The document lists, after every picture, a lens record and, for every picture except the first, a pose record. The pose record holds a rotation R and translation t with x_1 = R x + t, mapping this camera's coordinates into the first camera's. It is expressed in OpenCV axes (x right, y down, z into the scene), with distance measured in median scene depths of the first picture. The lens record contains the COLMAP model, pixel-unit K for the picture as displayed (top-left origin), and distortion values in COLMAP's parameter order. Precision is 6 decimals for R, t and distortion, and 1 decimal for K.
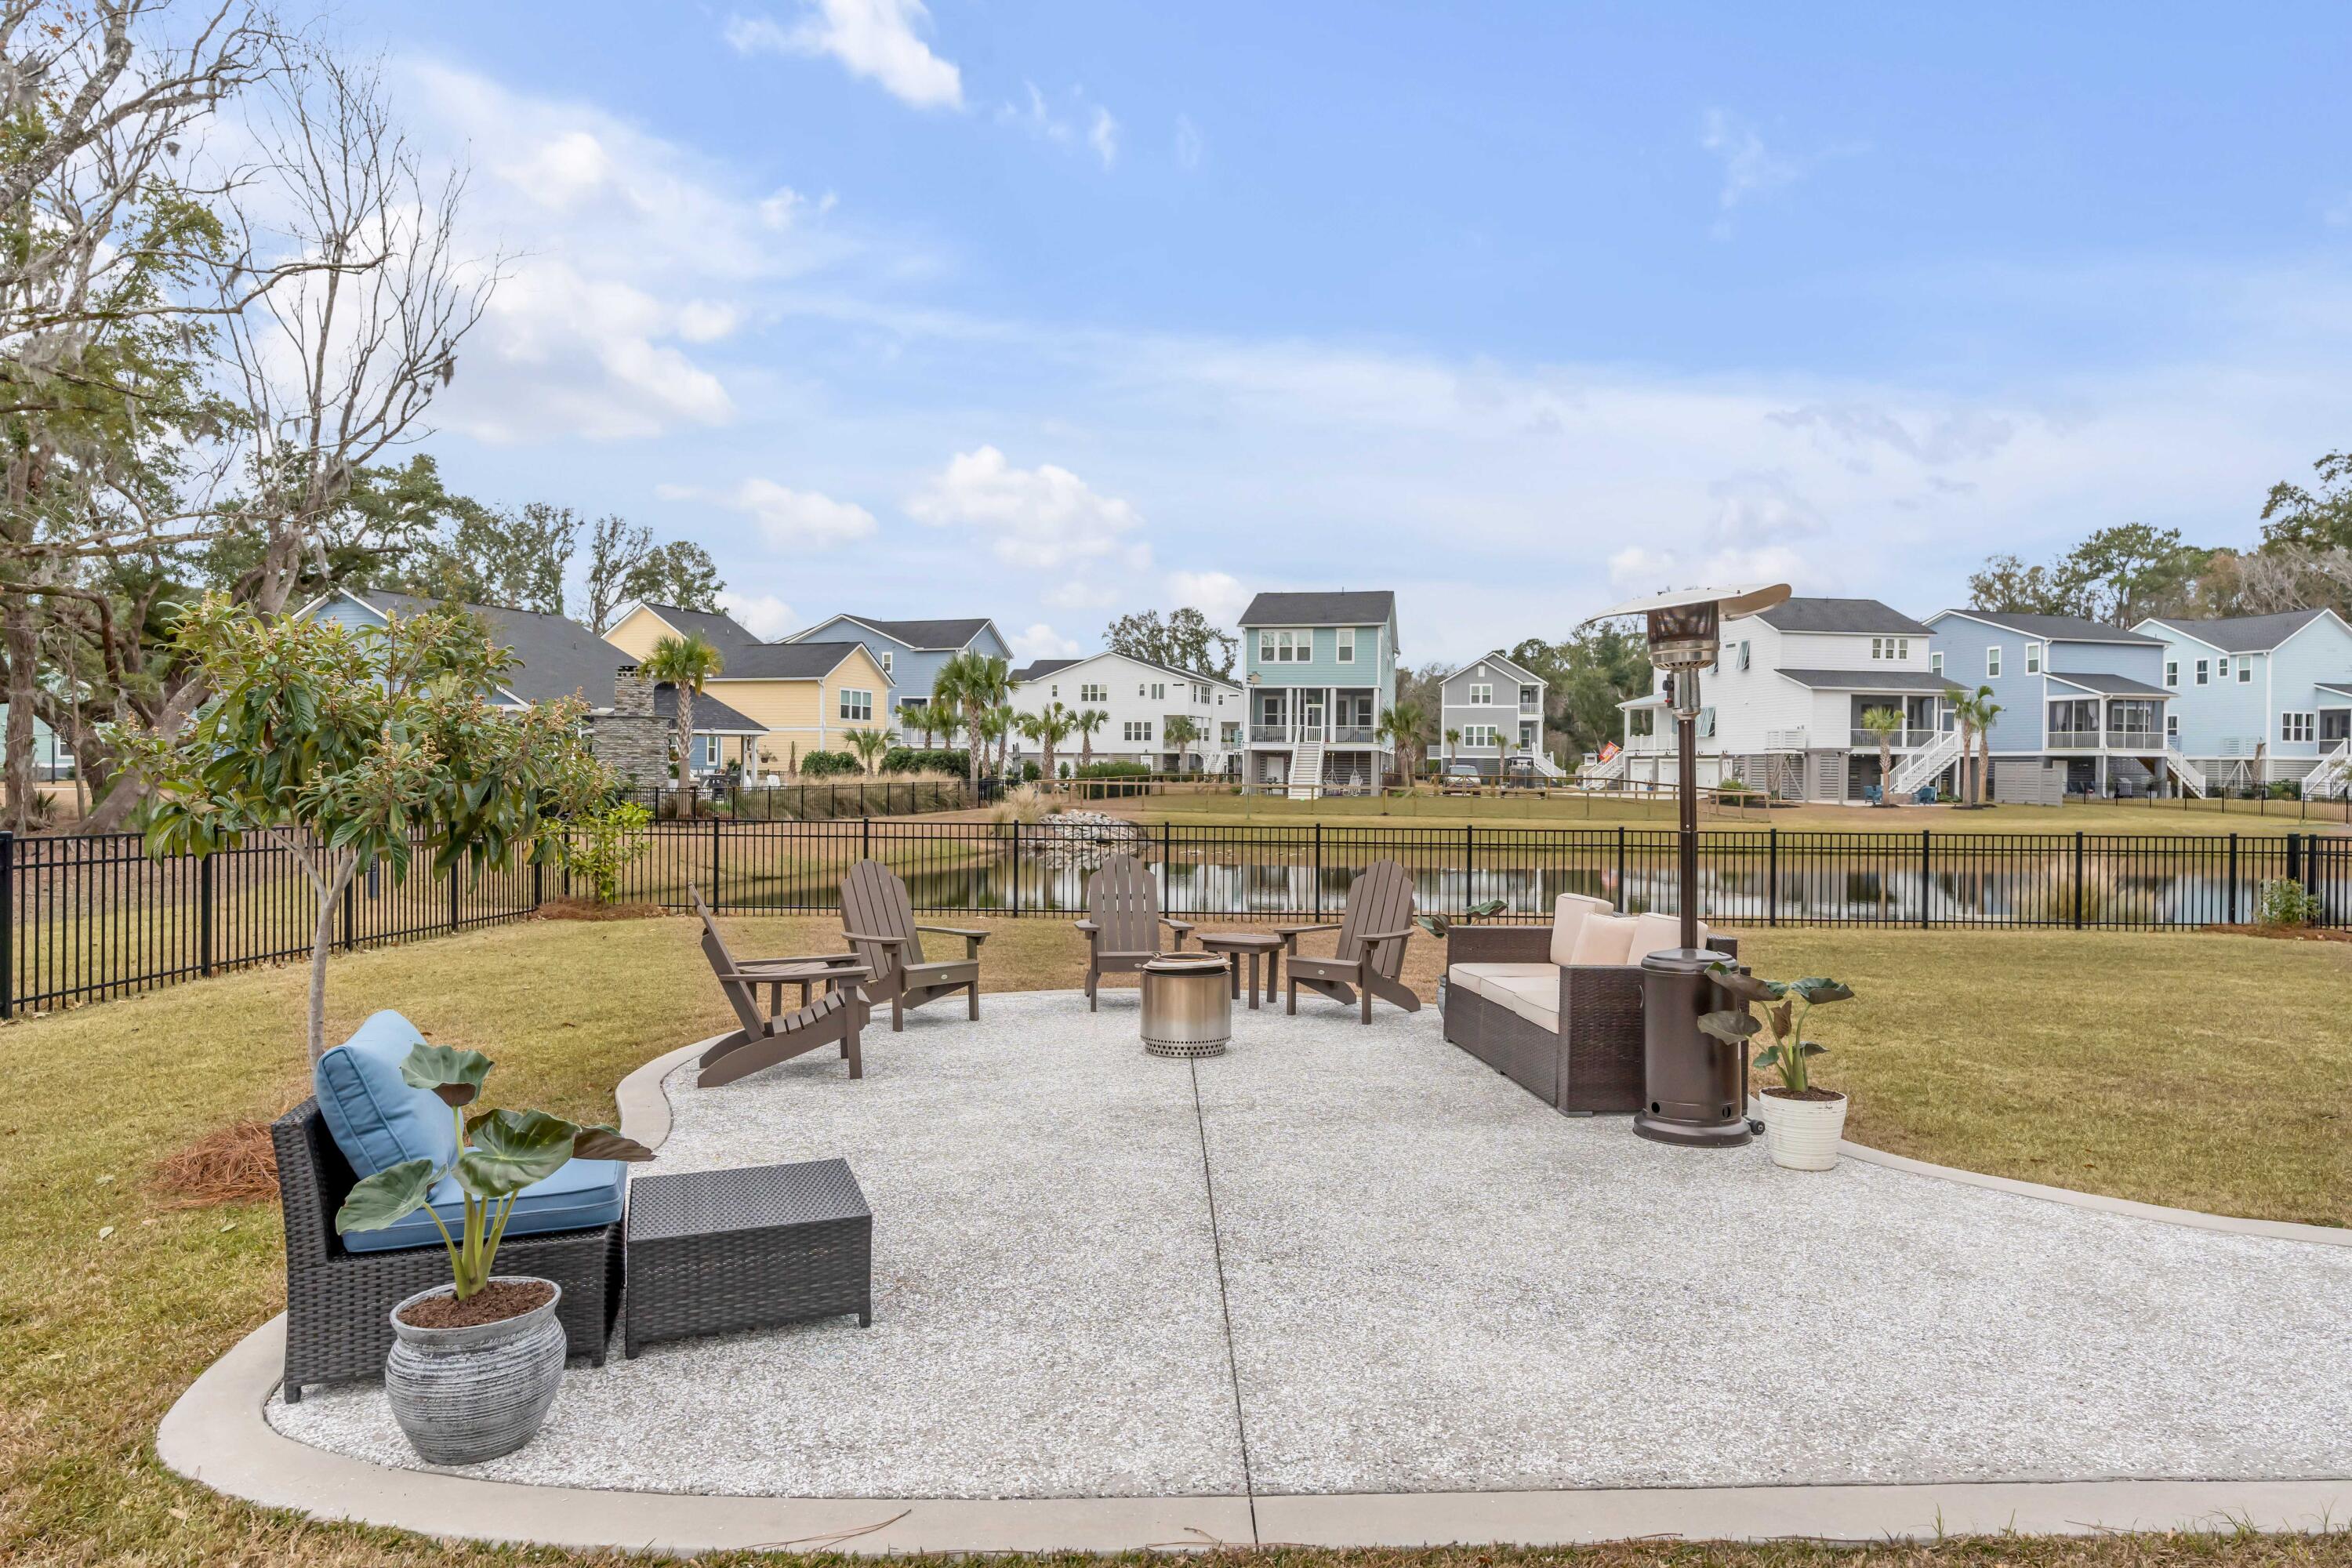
lens RADIAL K [[1411.7, 0, 1176.0], [0, 1411.7, 784.0], [0, 0, 1]] dist [0.000438, -0.000296]
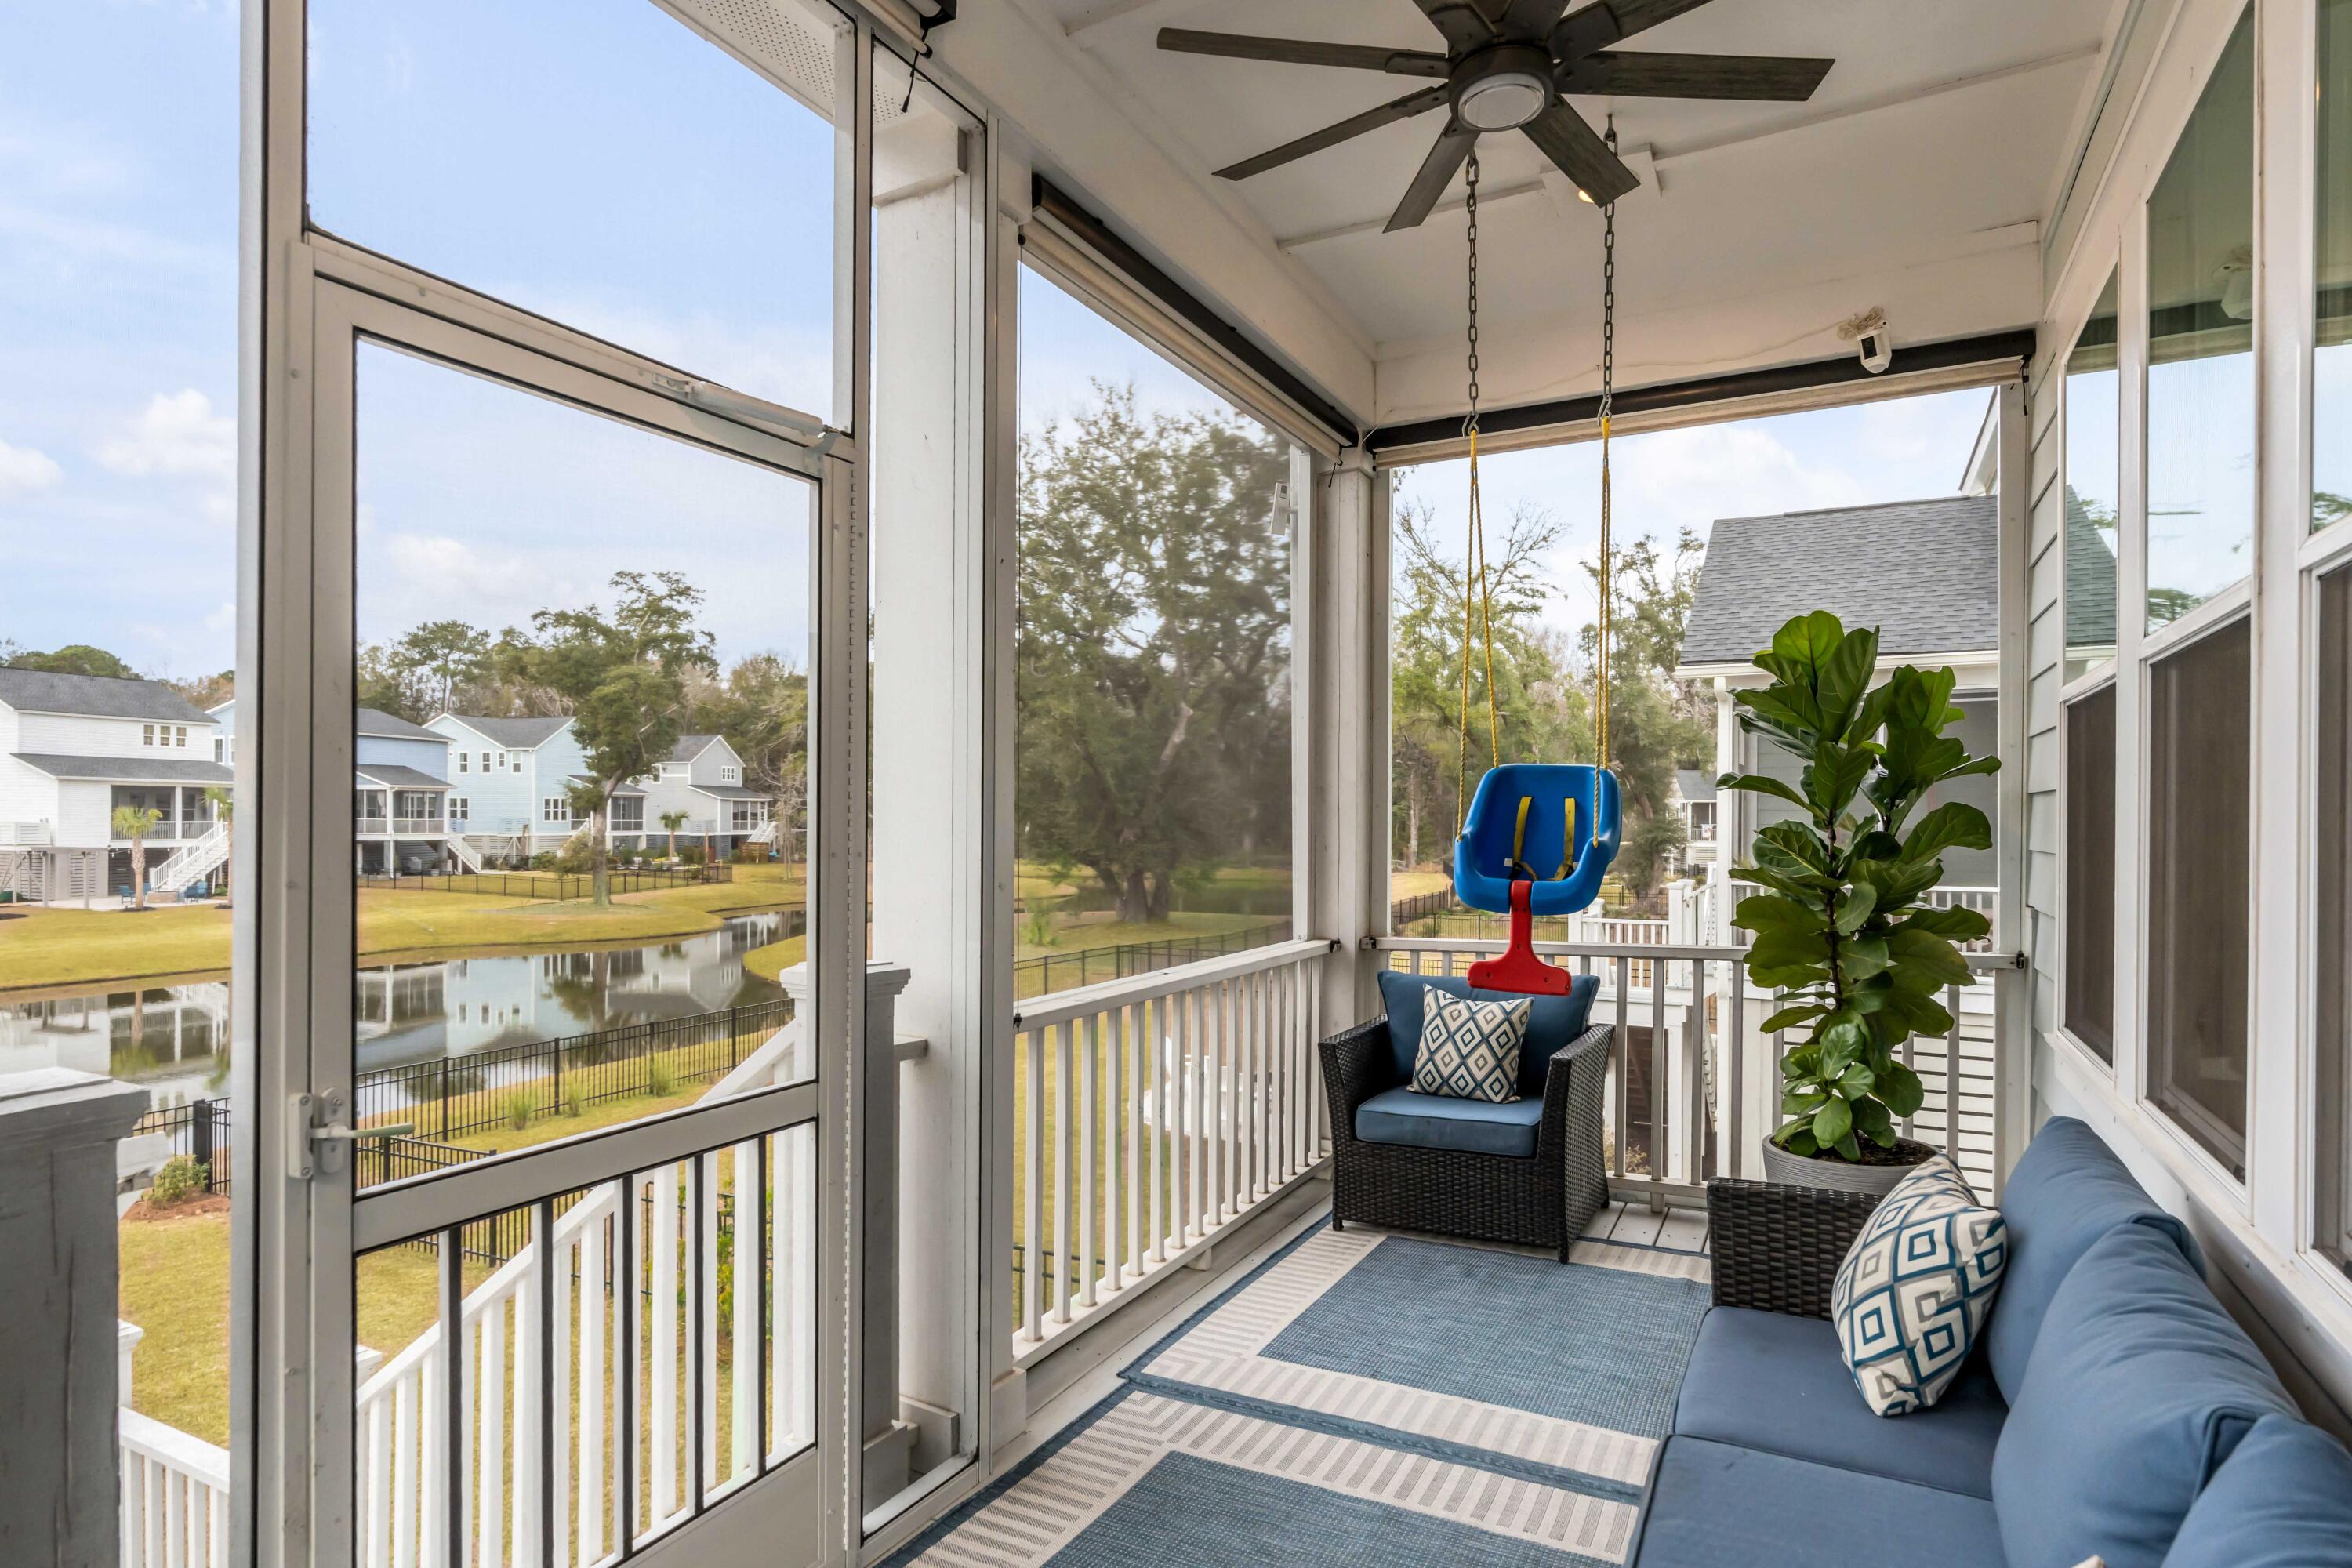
lens RADIAL K [[1251.5, 0, 1169.3], [0, 1251.5, 821.1], [0, 0, 1]] dist [-0.004277, 0.000340]
pose [[0.470076, -0.010681, 0.882561, 0.070024], [0.008209, 0.999936, 0.007729, -0.037064], [-0.882588, 0.003612, 0.470134, -0.012696]]
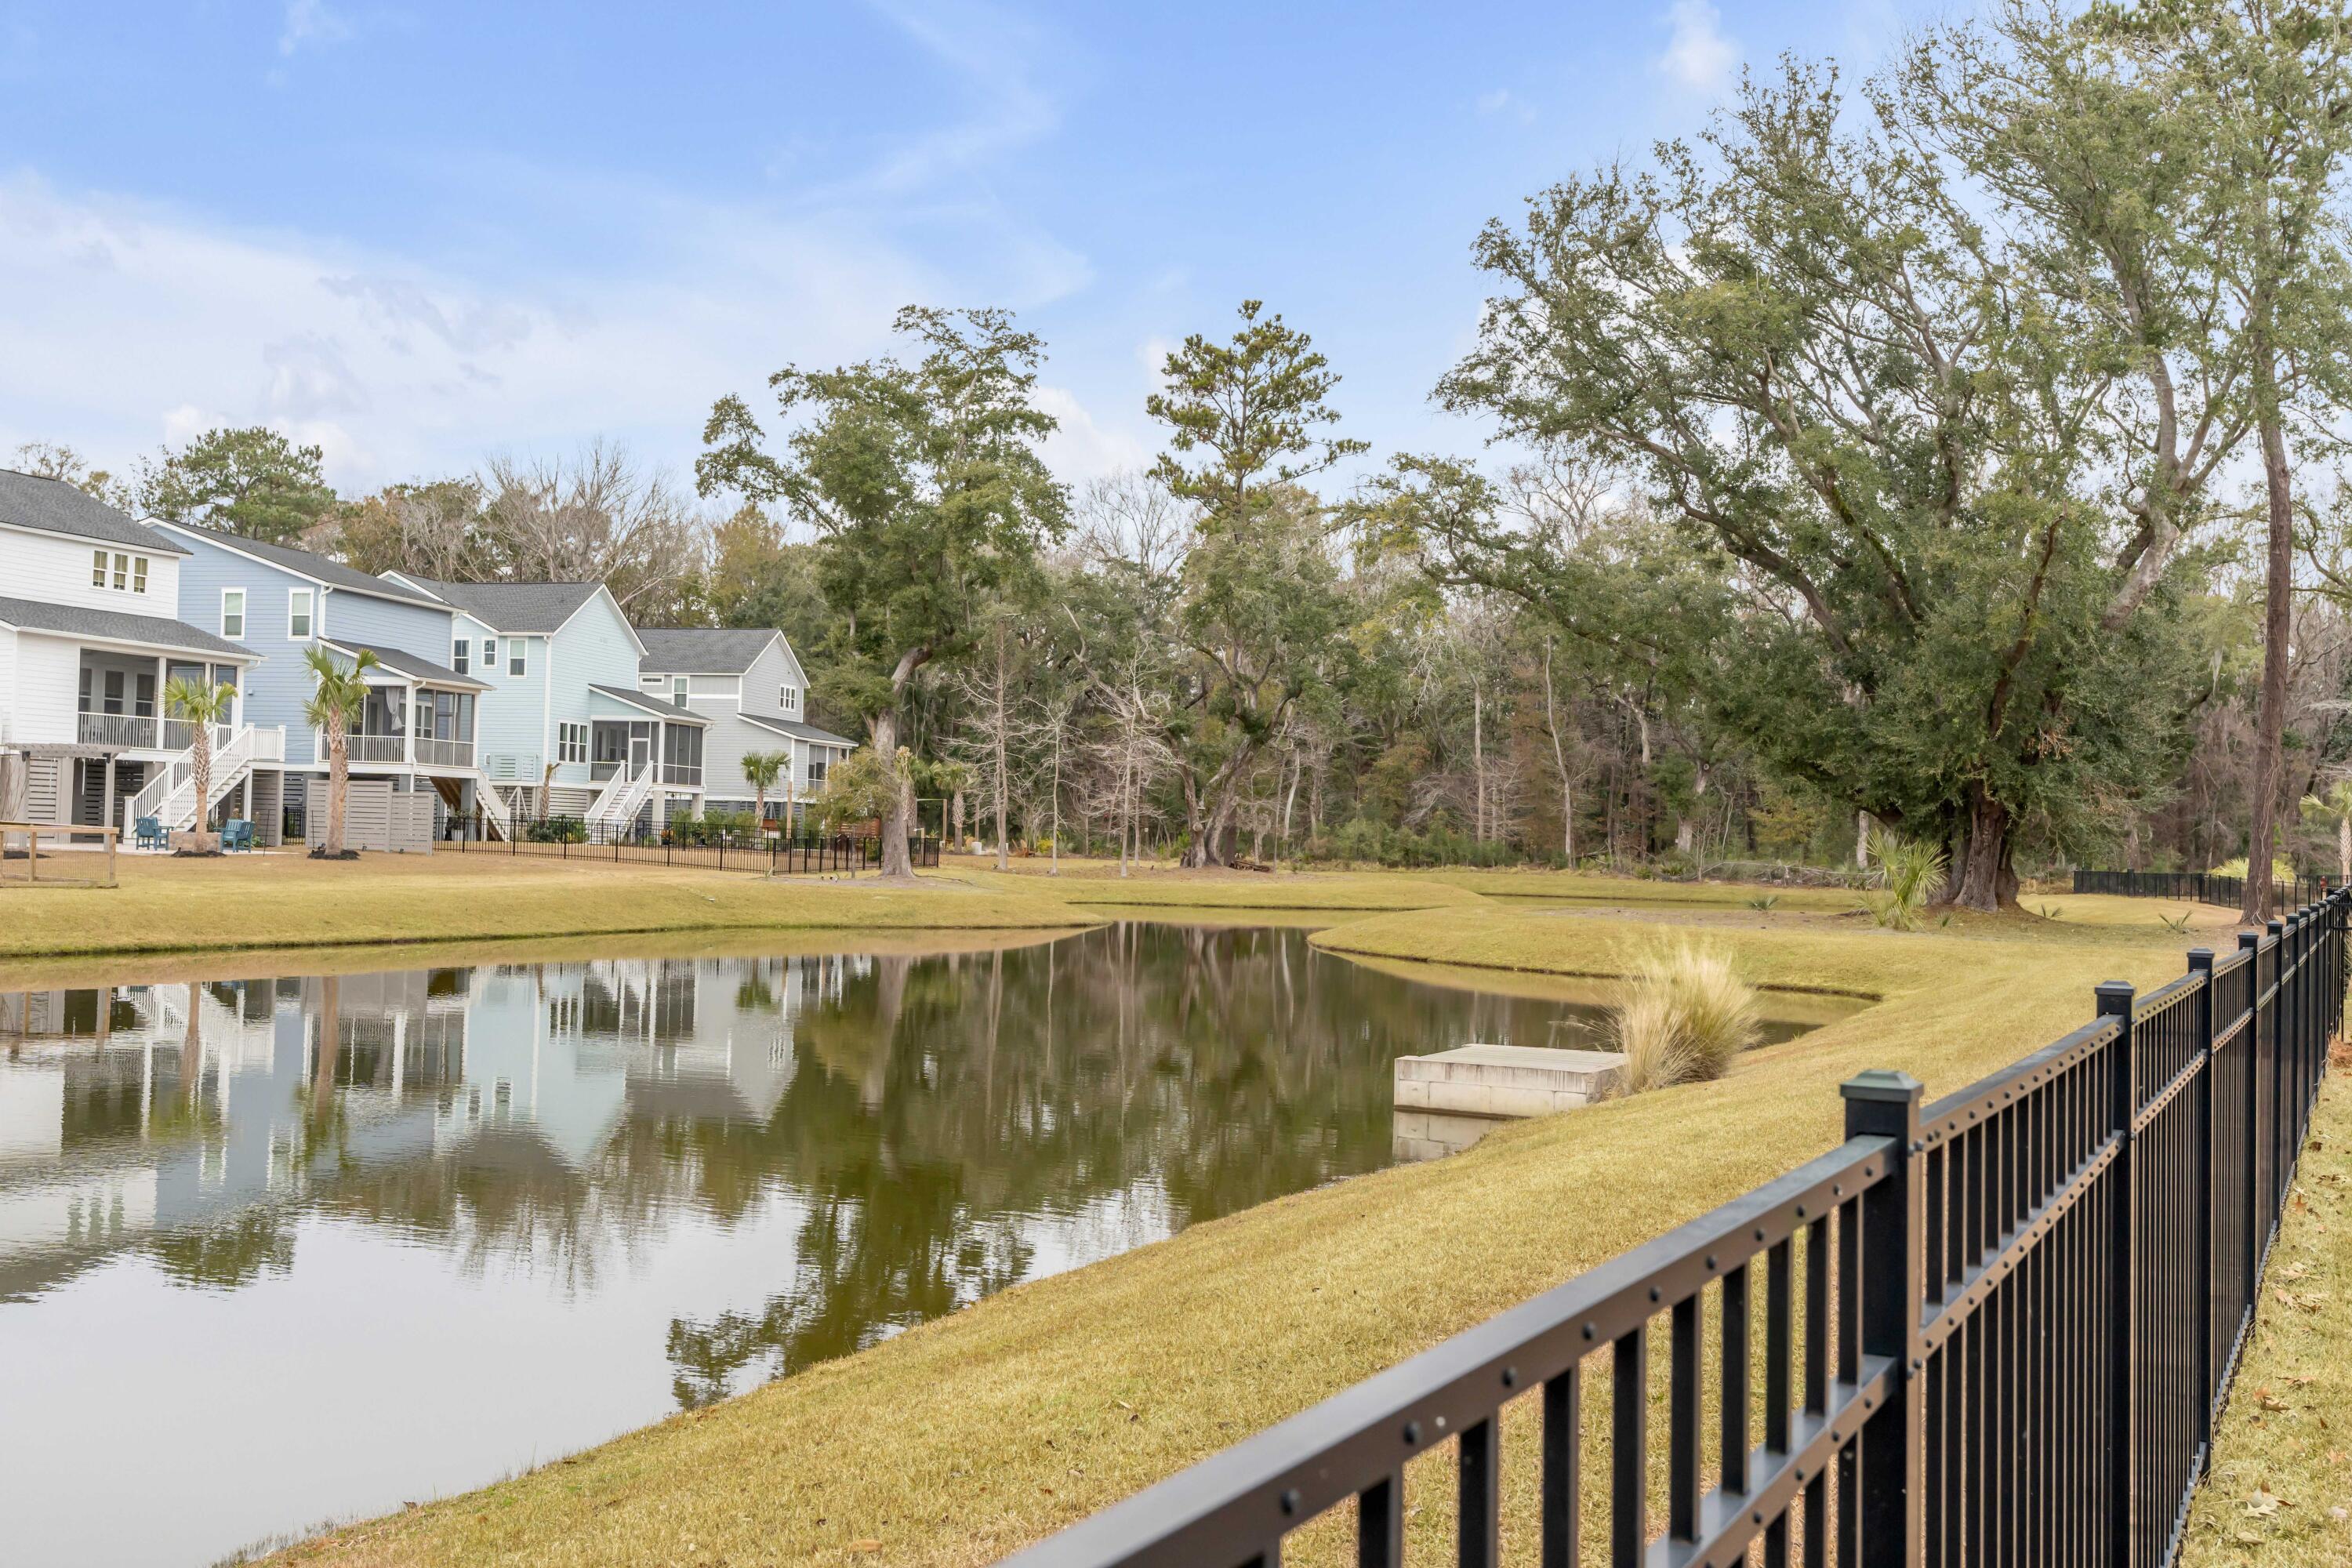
lens RADIAL K [[2211.6, 0, 1117.5], [0, 2211.6, 785.9], [0, 0, 1]] dist [0.026223, -0.001135]
pose [[0.486178, 0.024922, 0.873504, -0.066389], [-0.014309, 0.999686, -0.020558, 0.001170], [-0.873743, -0.002504, 0.486382, 0.221413]]
